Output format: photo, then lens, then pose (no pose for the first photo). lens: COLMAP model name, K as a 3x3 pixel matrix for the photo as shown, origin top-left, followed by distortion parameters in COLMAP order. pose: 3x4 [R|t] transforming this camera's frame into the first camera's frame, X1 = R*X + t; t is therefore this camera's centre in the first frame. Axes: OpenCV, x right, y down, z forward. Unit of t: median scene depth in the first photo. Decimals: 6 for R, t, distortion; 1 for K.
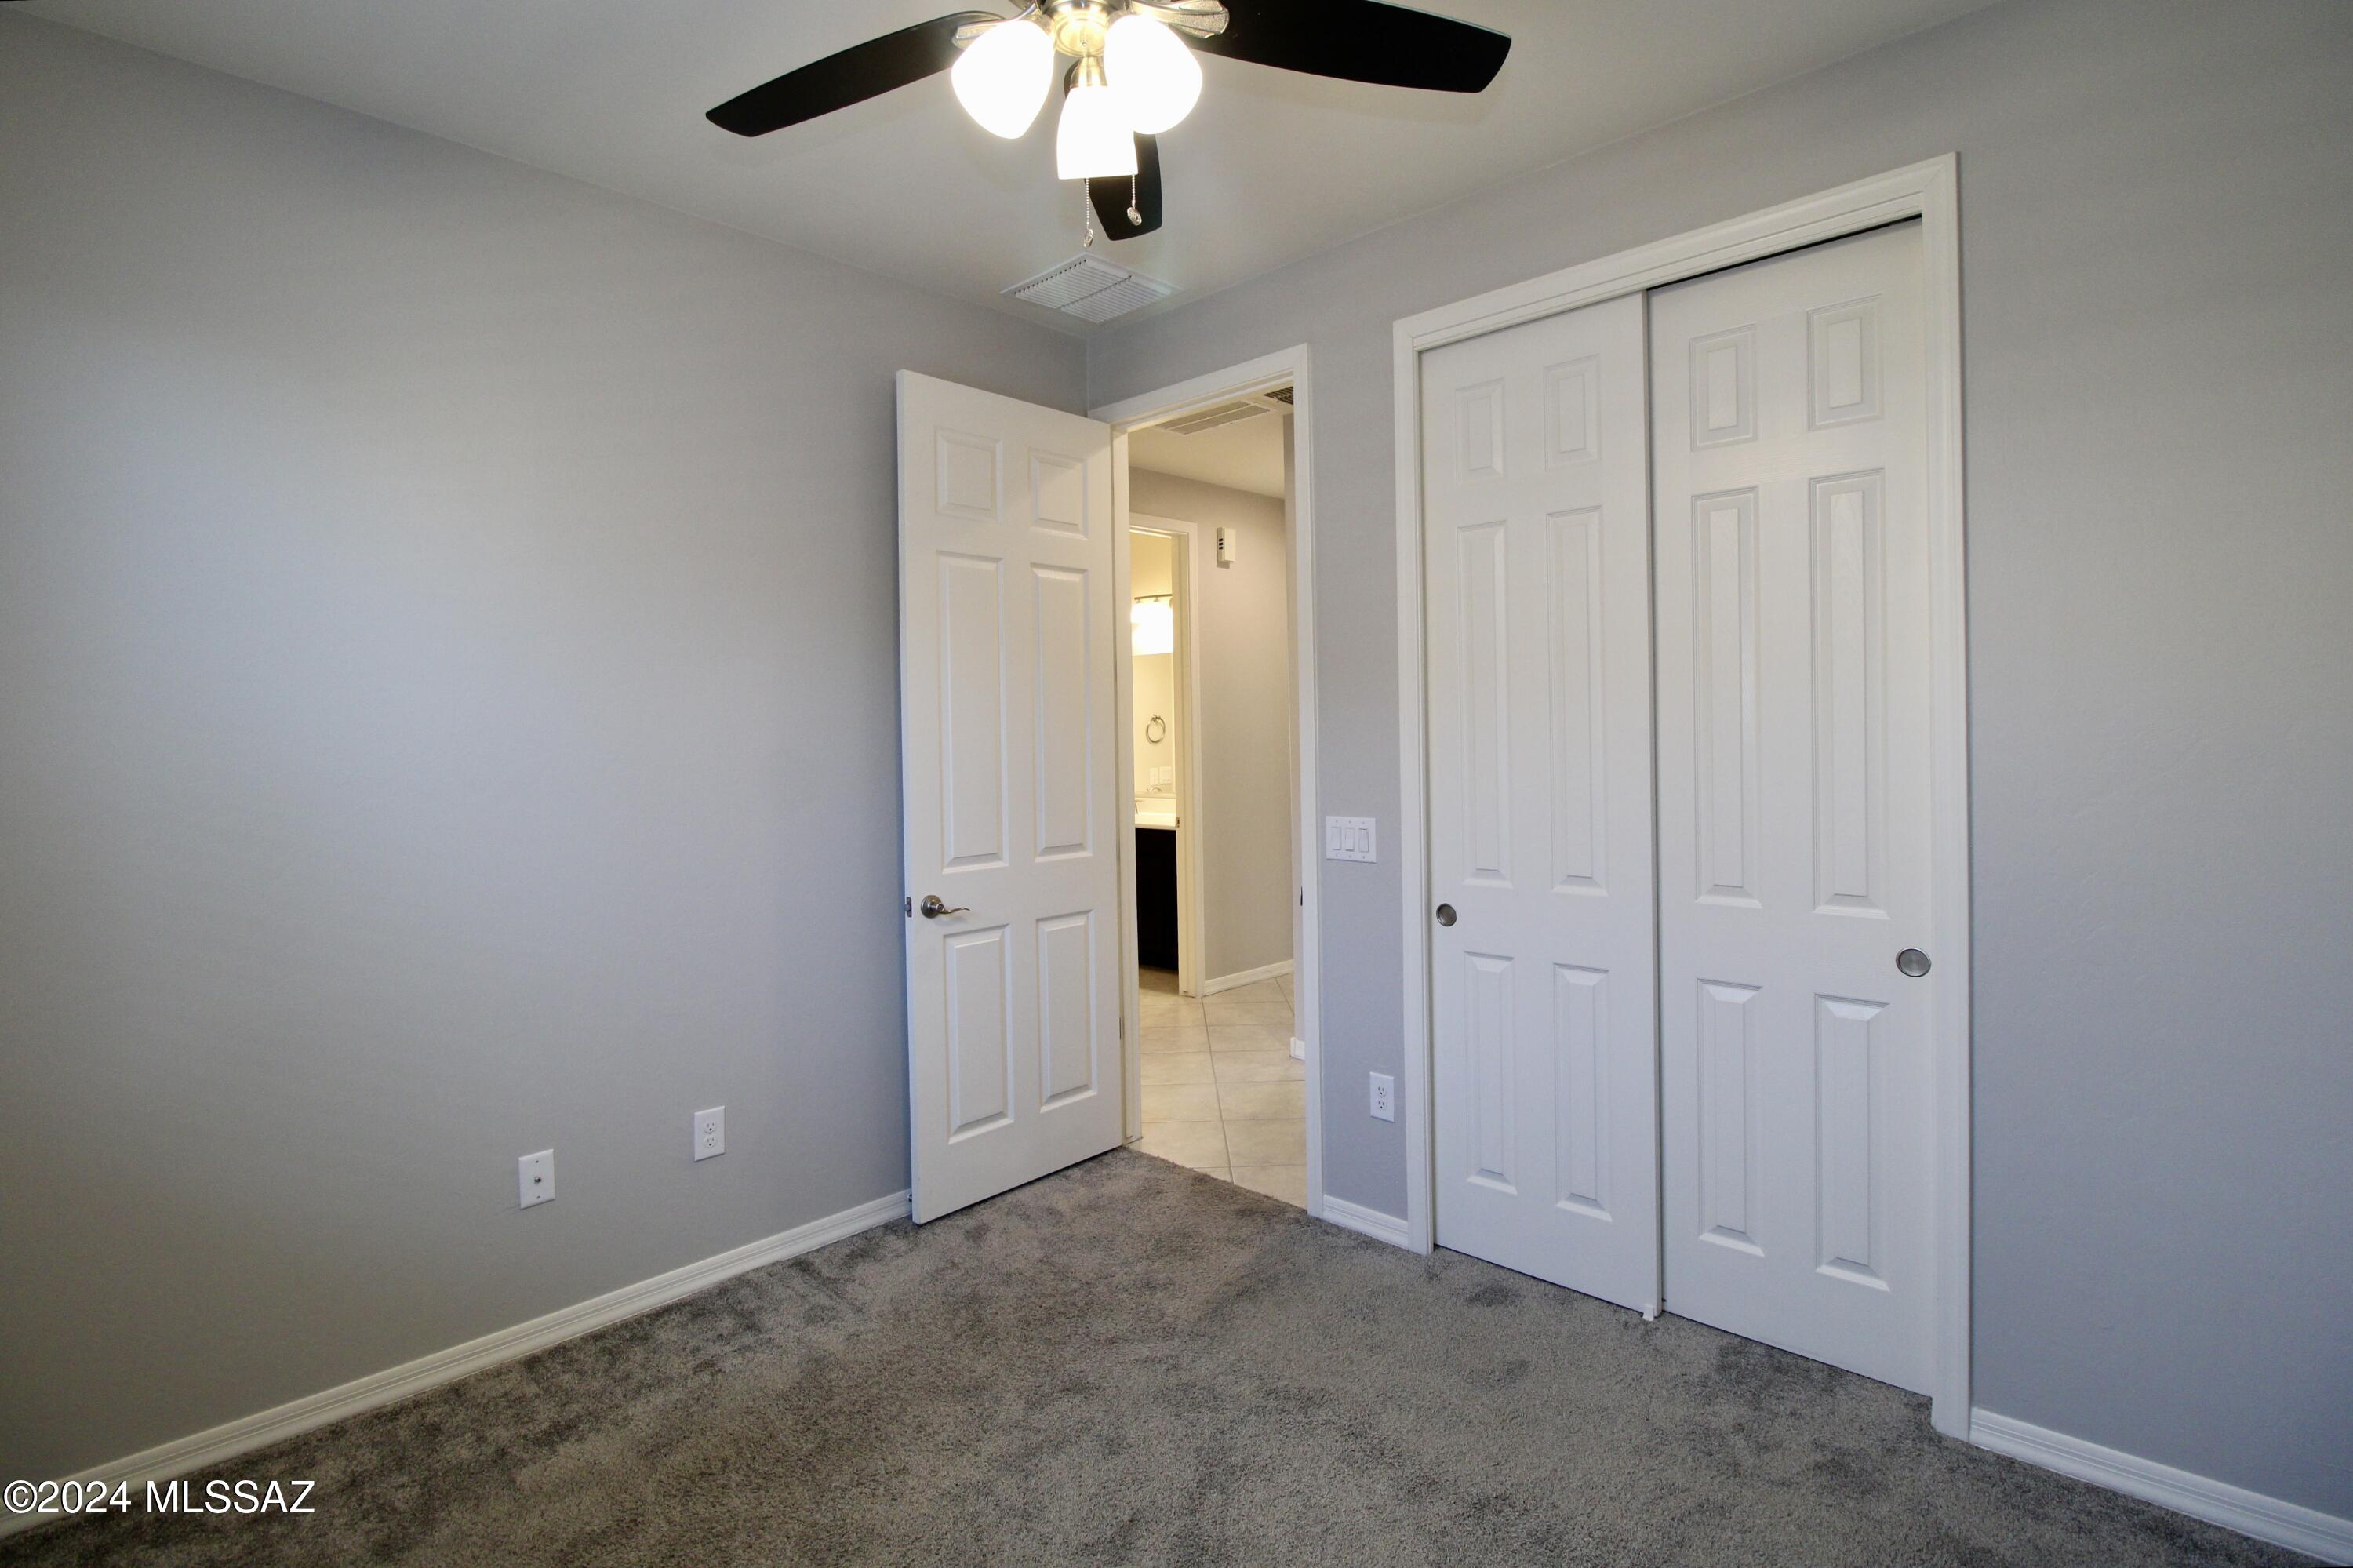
lens RADIAL K [[1123.8, 0, 1168.9], [0, 1123.8, 746.9], [0, 0, 1]] dist [-0.001398, -0.000194]
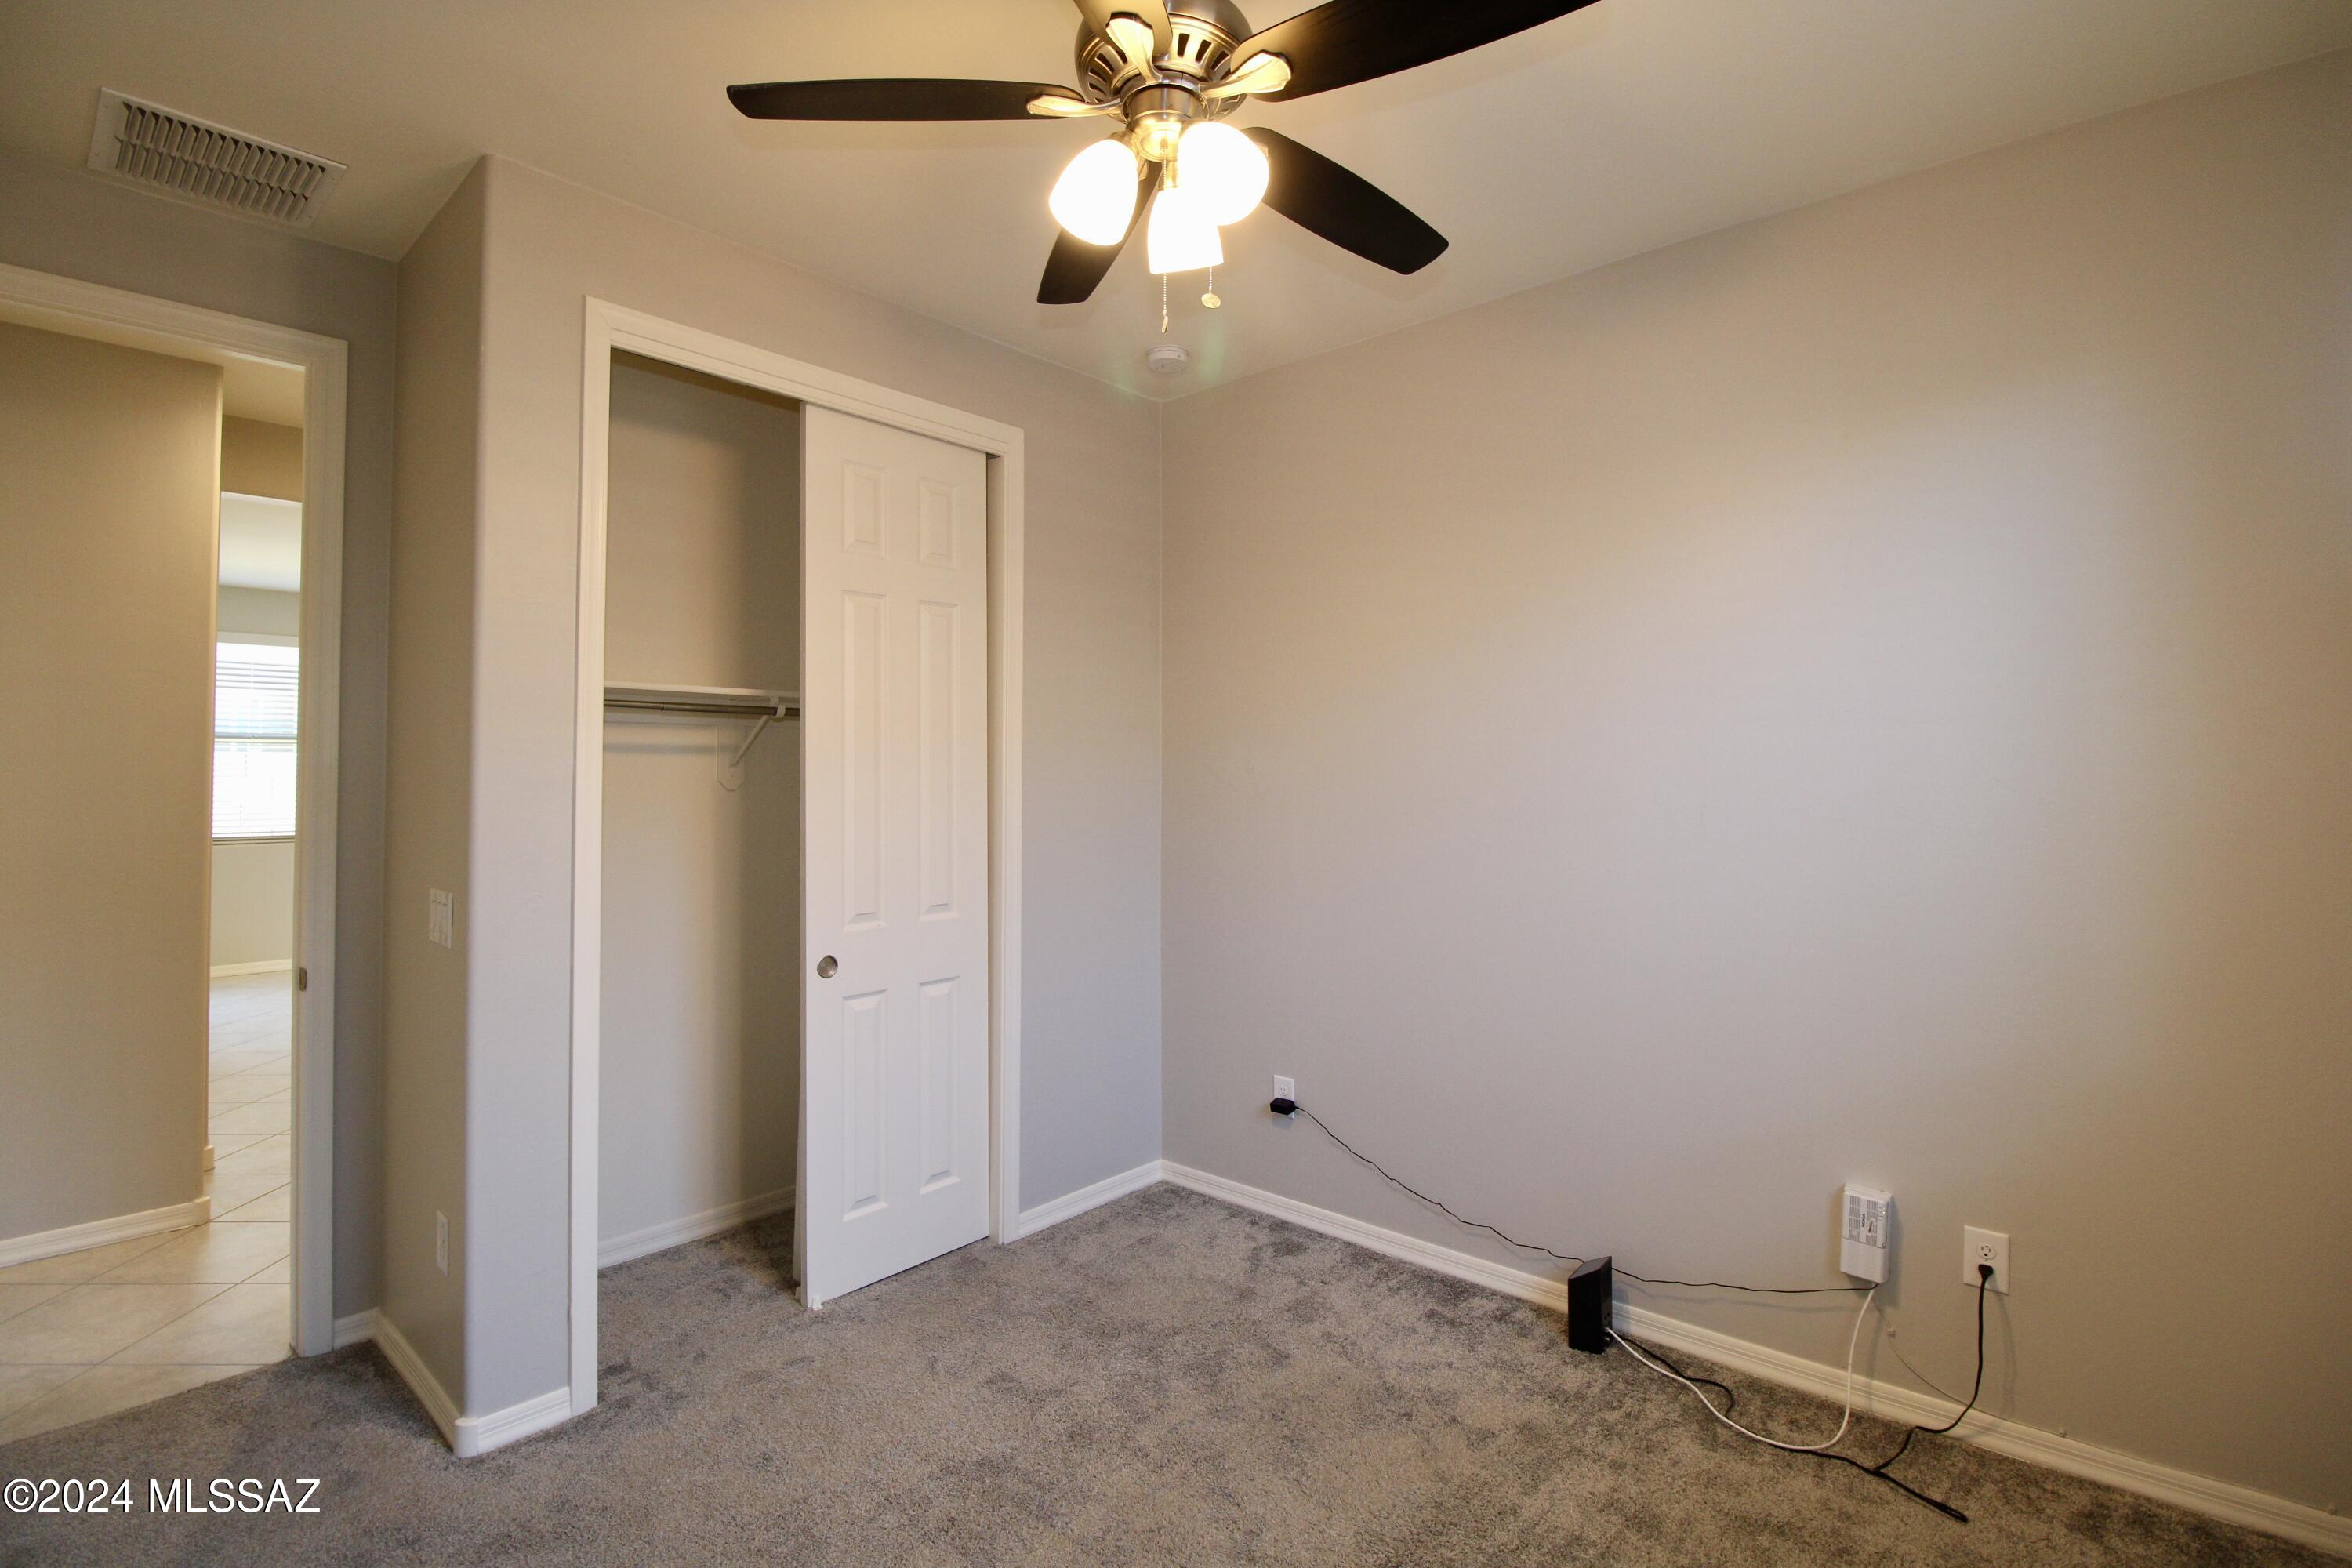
lens RADIAL K [[1109.1, 0, 1178.2], [0, 1109.1, 772.9], [0, 0, 1]] dist [0.056585, 0.000119]
pose [[-0.031303, 0.022542, 0.999256, -0.886713], [0.024889, 0.999453, -0.021767, 0.004413], [-0.999200, 0.024189, -0.031846, 0.817281]]
